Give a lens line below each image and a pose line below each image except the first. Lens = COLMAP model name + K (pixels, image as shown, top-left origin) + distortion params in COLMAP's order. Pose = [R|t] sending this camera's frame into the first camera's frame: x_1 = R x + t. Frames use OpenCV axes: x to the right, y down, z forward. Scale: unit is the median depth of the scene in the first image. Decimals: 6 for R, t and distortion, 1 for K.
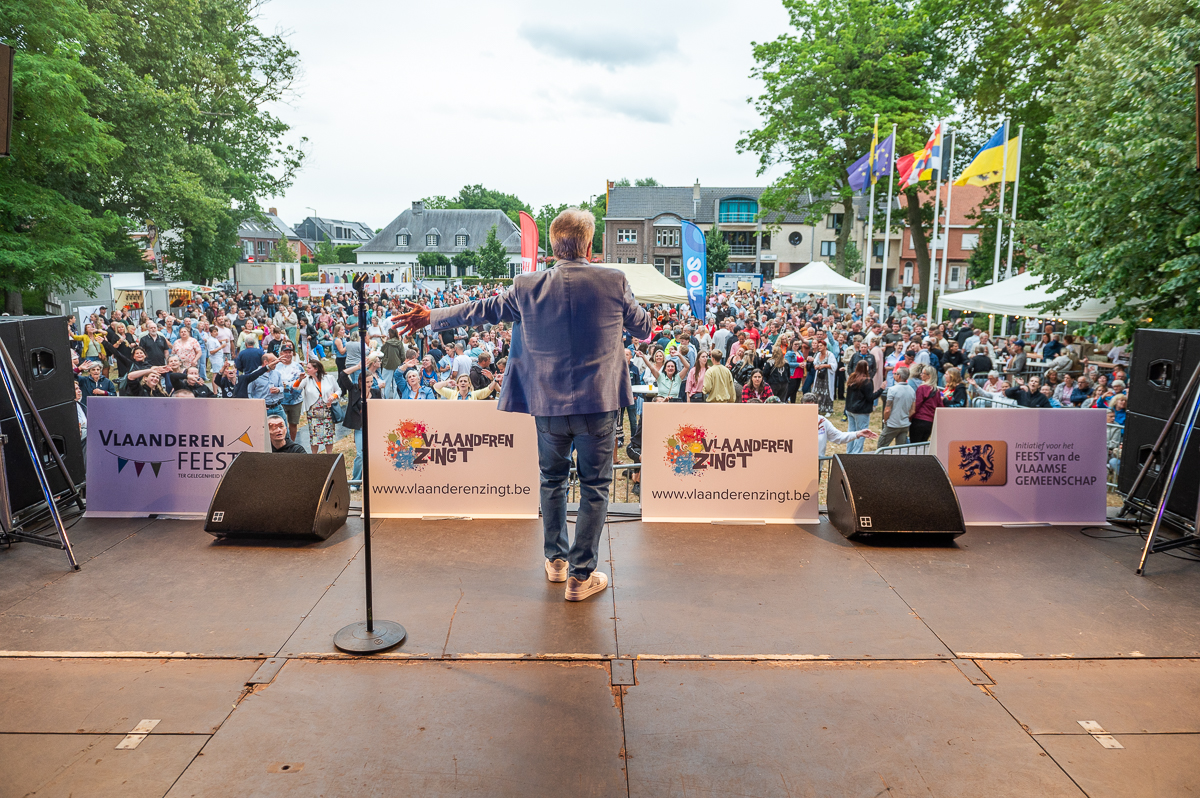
lens RADIAL K [[820.7, 0, 606.9], [0, 820.7, 403.9], [0, 0, 1]] dist [-0.013395, -0.003683]
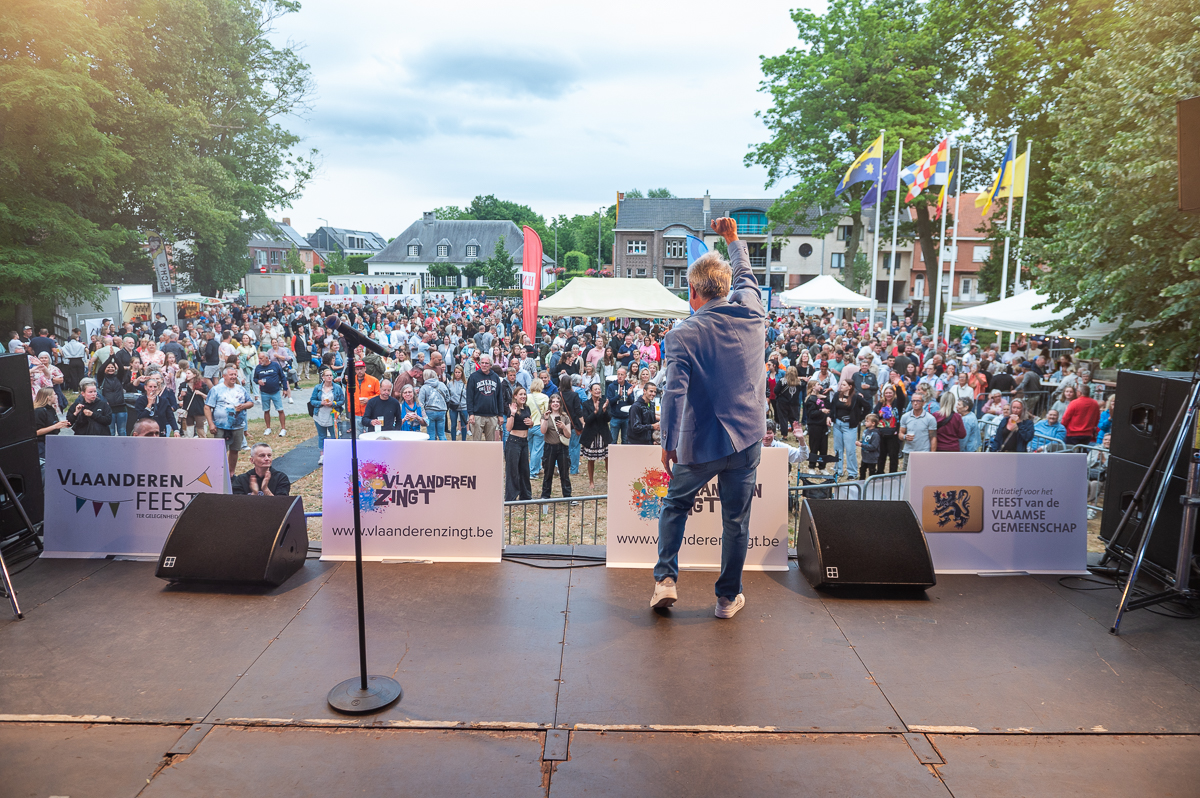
lens RADIAL K [[820.7, 0, 606.9], [0, 820.7, 403.9], [0, 0, 1]] dist [-0.013395, -0.003683]
pose [[0.999882, 0.005781, -0.014201, 0.009796], [-0.005939, 0.999920, -0.011141, -0.006899], [0.014135, 0.011224, 0.999837, 0.003741]]
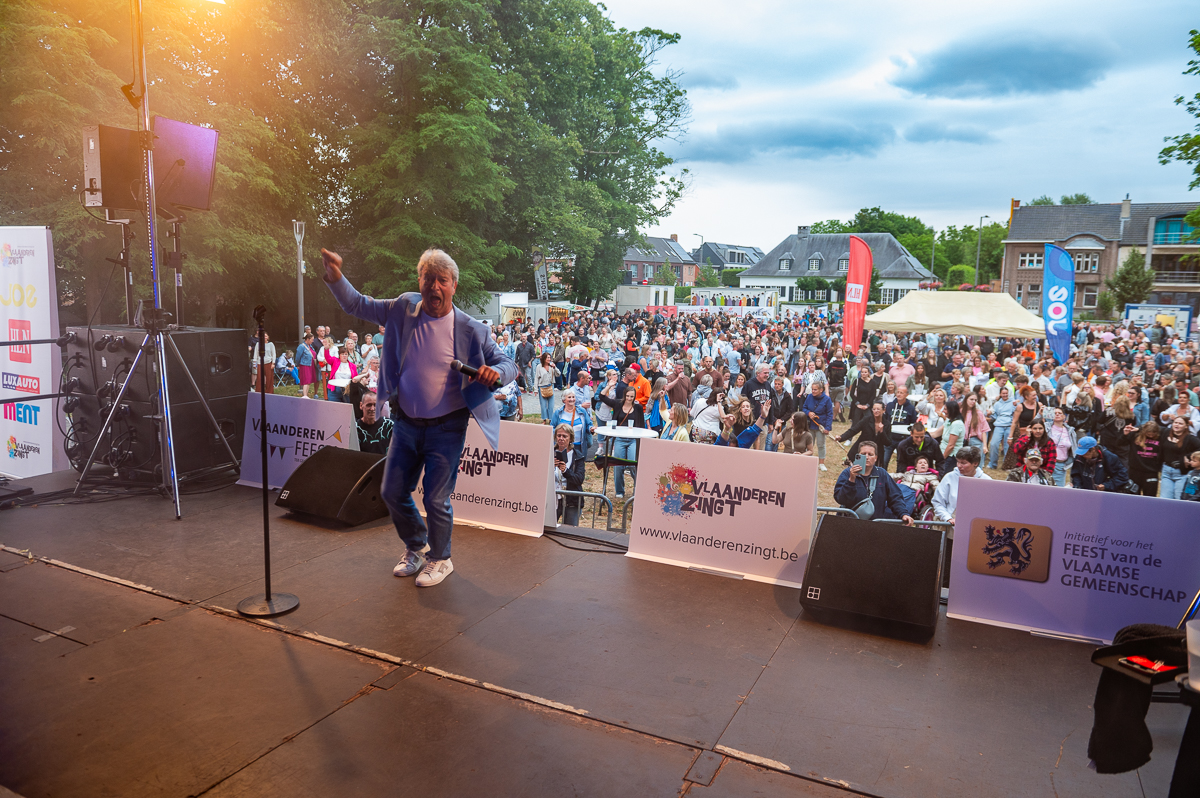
lens RADIAL K [[820.7, 0, 606.9], [0, 820.7, 403.9], [0, 0, 1]] dist [-0.013395, -0.003683]
pose [[0.889527, 0.075952, -0.450525, 0.079702], [-0.088608, 0.996042, -0.007033, -0.005428], [0.448207, 0.046176, 0.892736, 0.015700]]
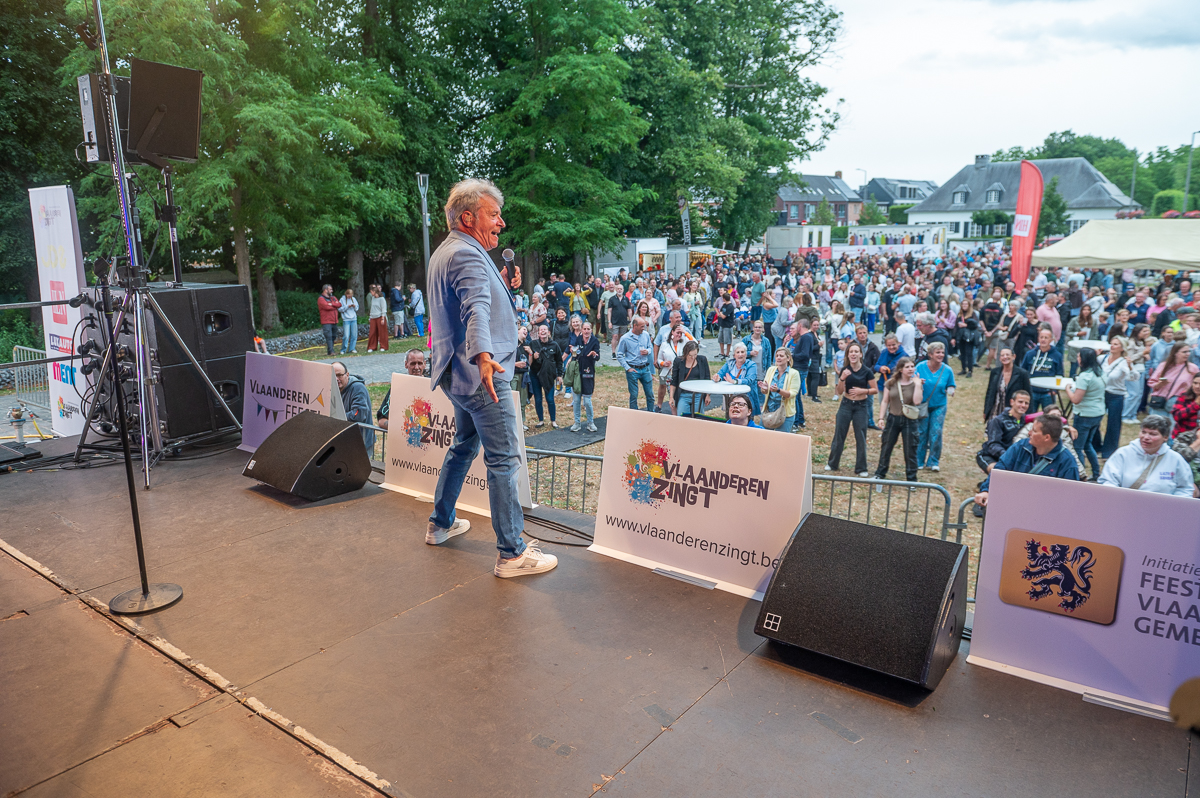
lens RADIAL K [[816.8, 0, 611.4], [0, 816.8, 401.5], [0, 0, 1]] dist [-0.012506, -0.001784]
pose [[0.786201, 0.106644, -0.608700, 0.095101], [-0.079528, 0.994267, 0.071477, -0.011357], [0.612833, -0.007787, 0.790174, 0.063124]]
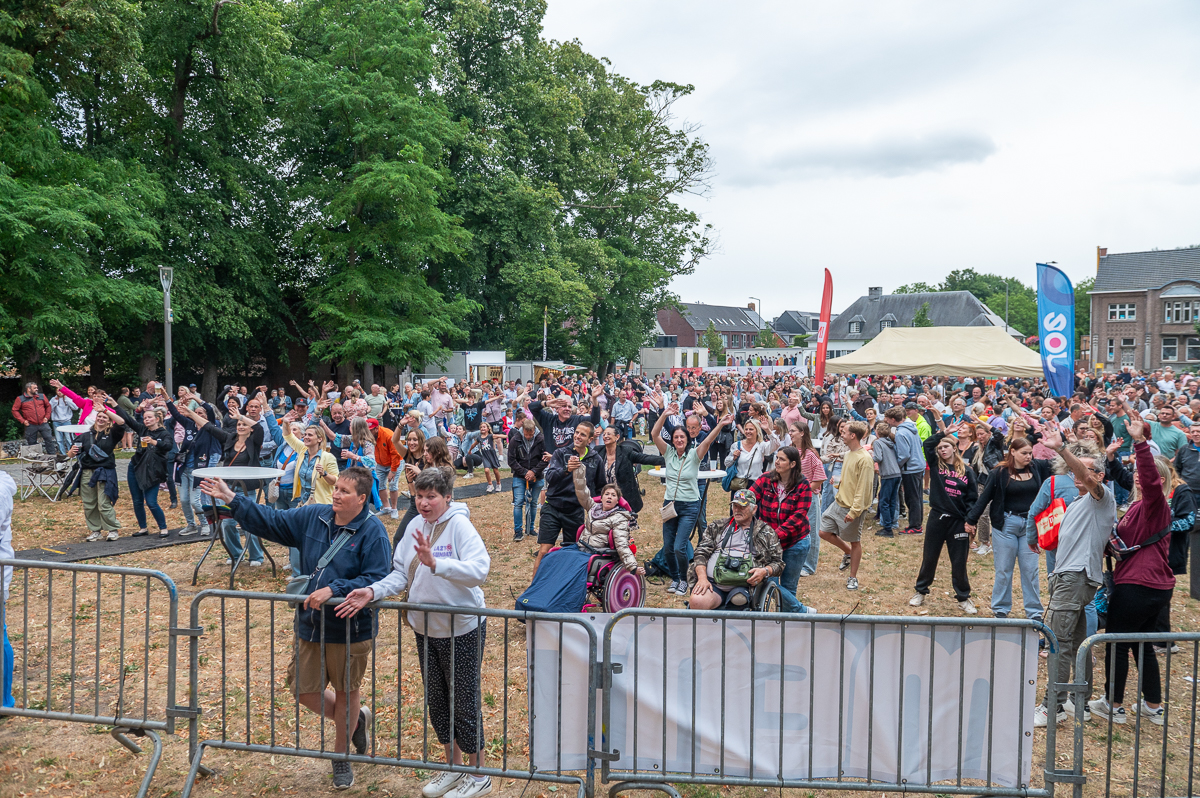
lens RADIAL K [[808.0, 0, 598.3], [0, 808.0, 434.2], [0, 0, 1]] dist [-0.032710, 0.002143]
pose [[0.814835, 0.038044, -0.578443, 0.188735], [-0.082289, 0.995330, -0.050455, -0.005444], [0.573822, 0.088712, 0.814161, 0.213686]]
